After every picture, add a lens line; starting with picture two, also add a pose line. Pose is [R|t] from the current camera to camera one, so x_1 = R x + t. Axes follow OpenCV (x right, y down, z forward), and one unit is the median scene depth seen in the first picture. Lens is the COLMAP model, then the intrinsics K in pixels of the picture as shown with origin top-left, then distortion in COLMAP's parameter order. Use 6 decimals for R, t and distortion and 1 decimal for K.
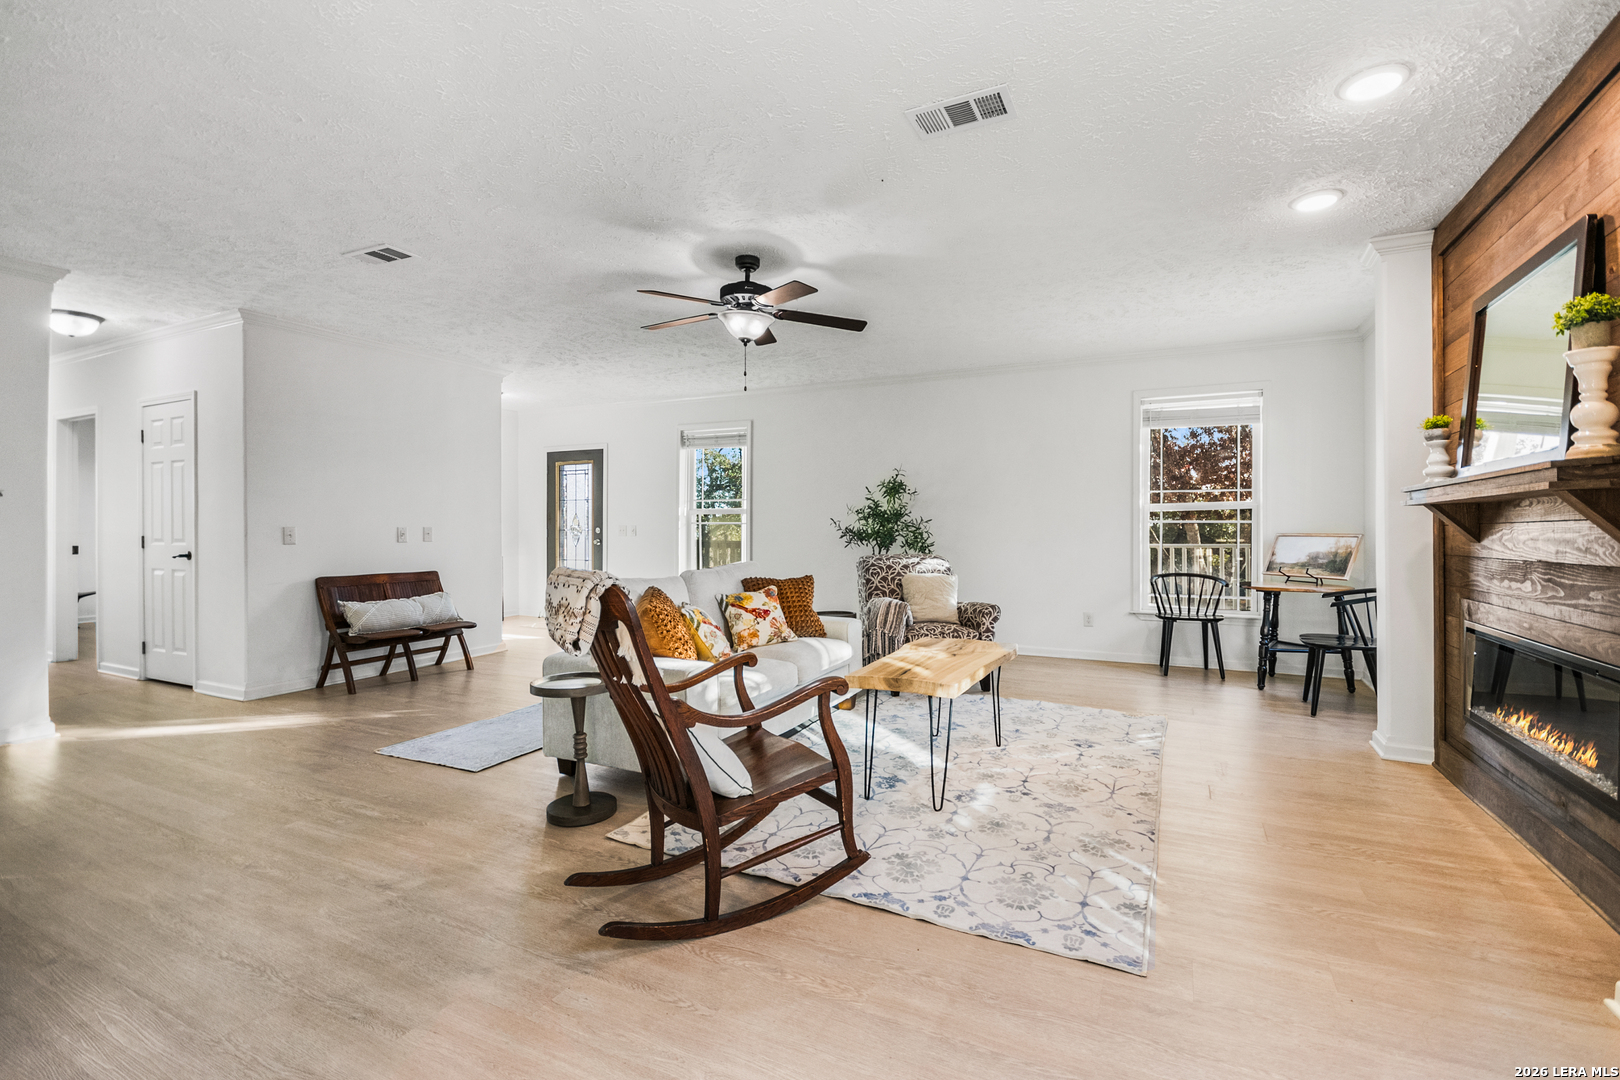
lens RADIAL K [[715.8, 0, 838.4], [0, 715.8, 526.1], [0, 0, 1]] dist [0.011141, -0.006746]
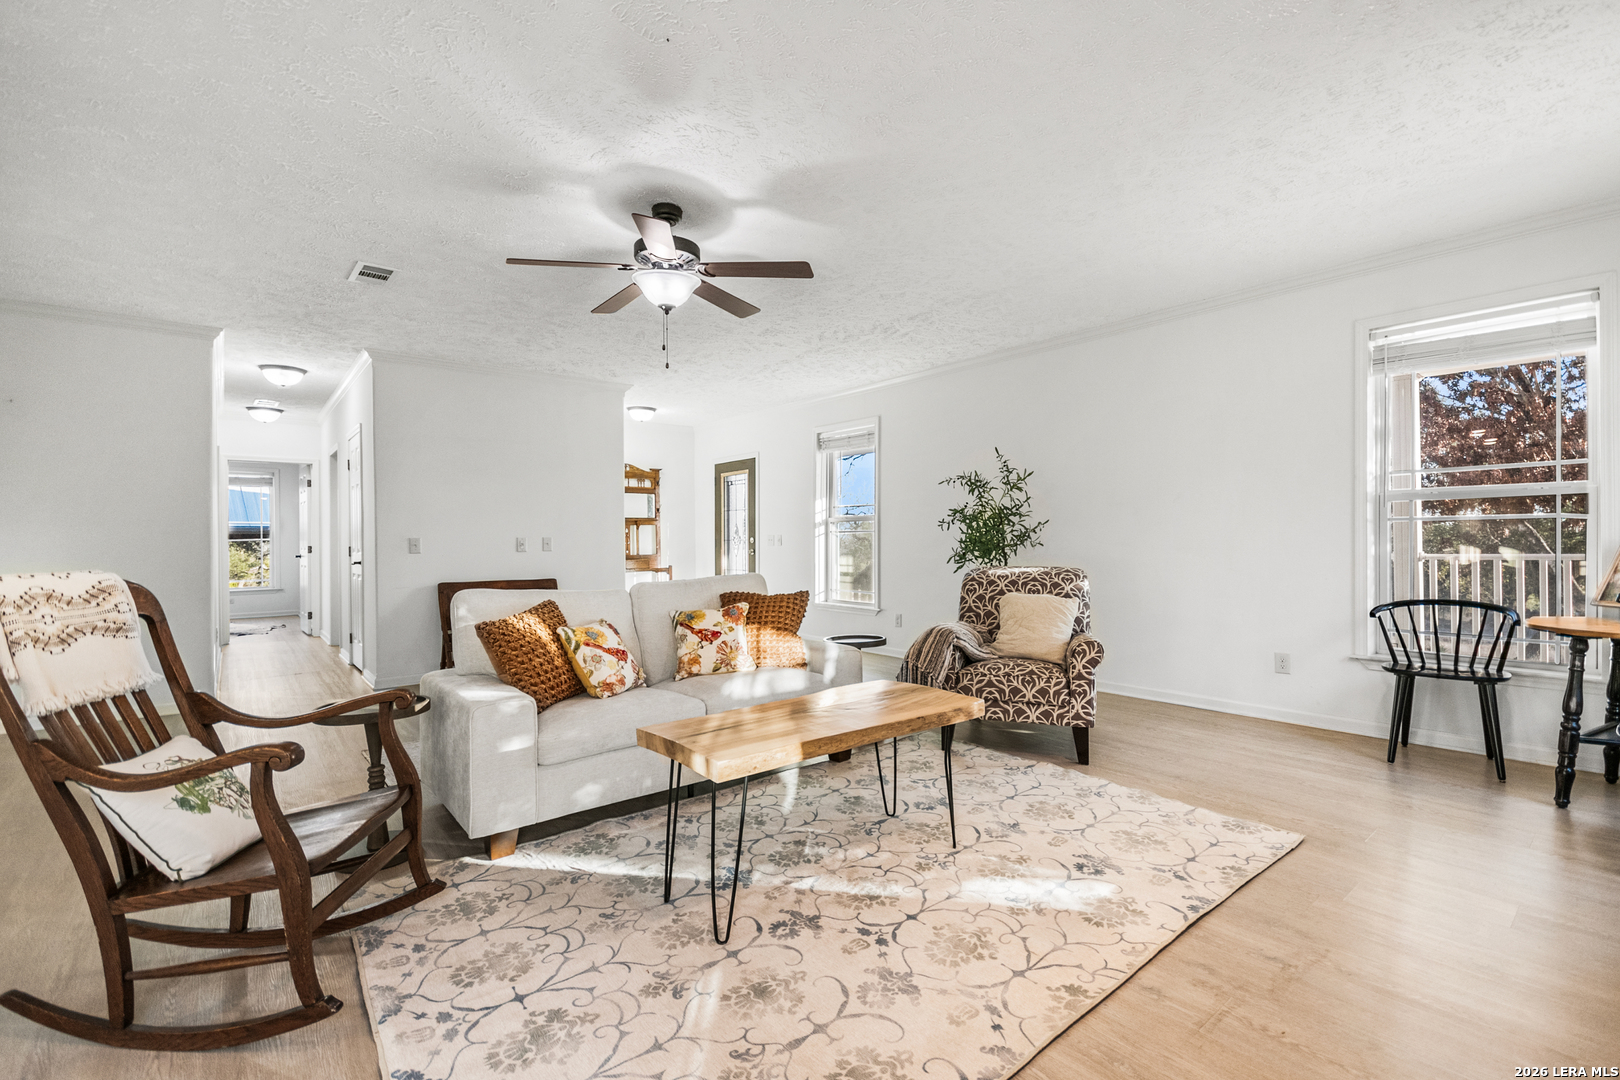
lens RADIAL K [[715.8, 0, 822.4], [0, 715.8, 541.0], [0, 0, 1]] dist [0.011141, -0.006746]
pose [[0.910938, -0.006628, -0.412489, 0.287733], [0.008928, 0.999953, 0.003650, 0.008146], [0.412446, -0.007007, 0.910955, 0.239184]]
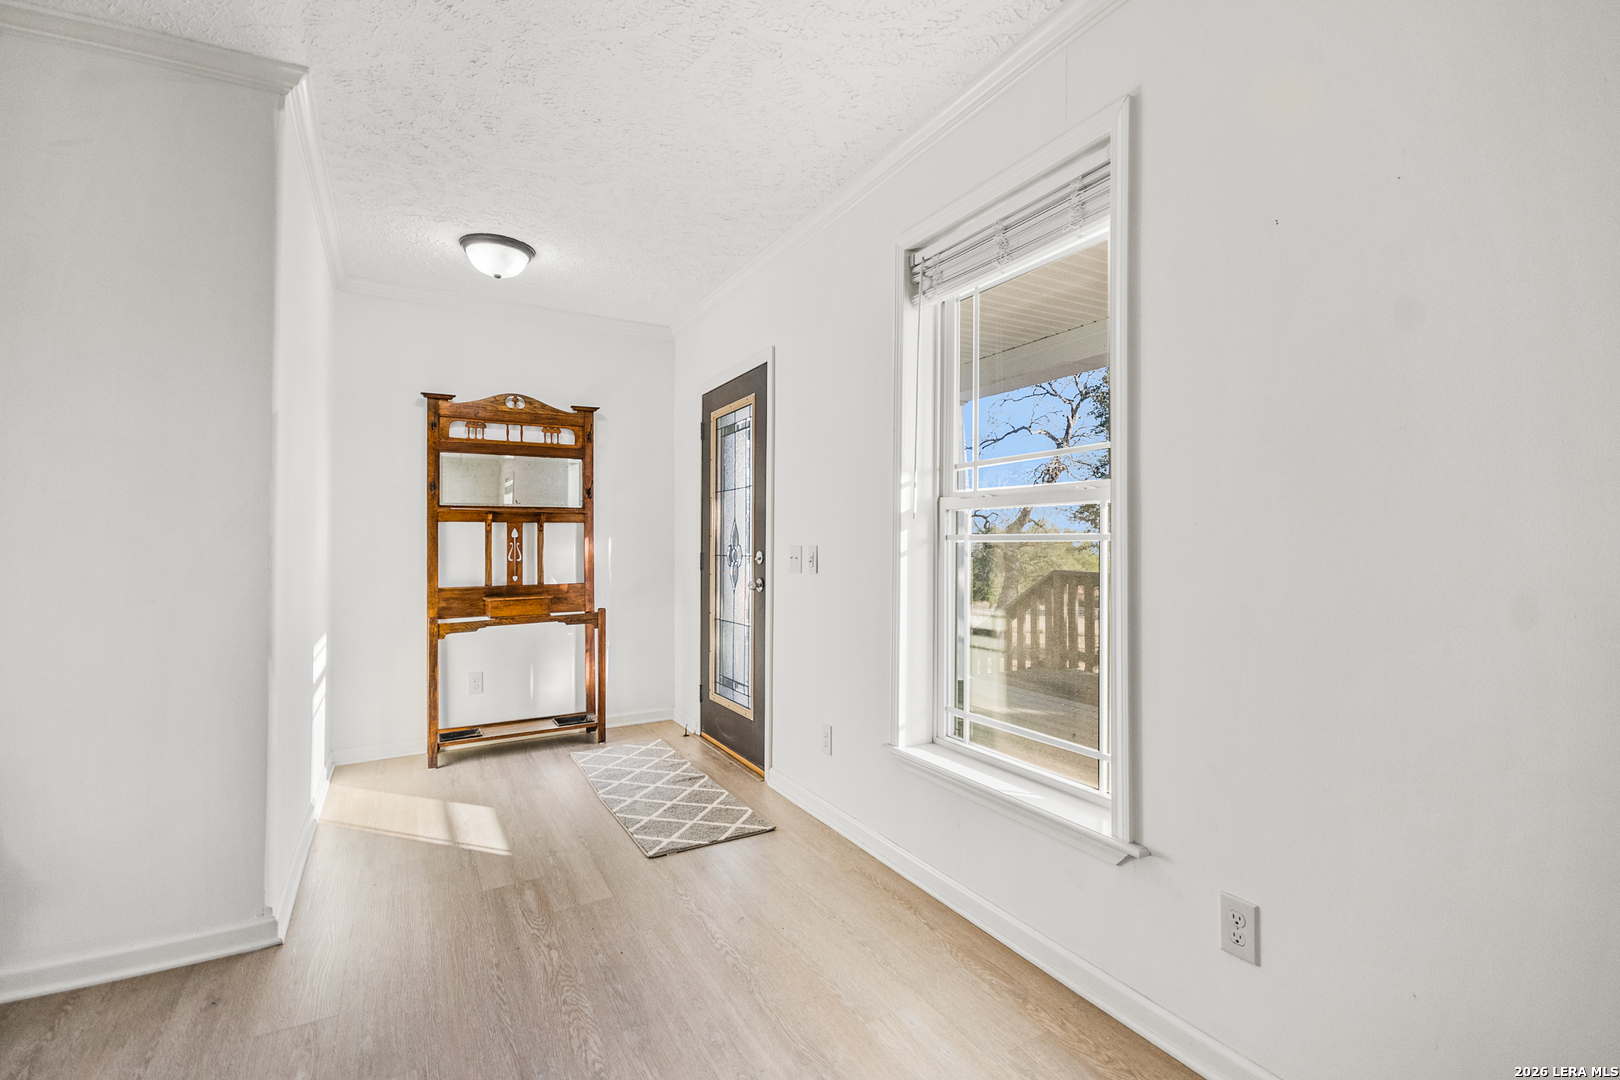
lens RADIAL K [[715.8, 0, 817.1], [0, 715.8, 536.1], [0, 0, 1]] dist [0.011141, -0.006746]
pose [[0.821783, -0.009002, -0.569729, -0.118940], [0.004672, 0.999948, -0.009061, -0.003809], [0.569781, 0.004784, 0.821782, 1.185637]]
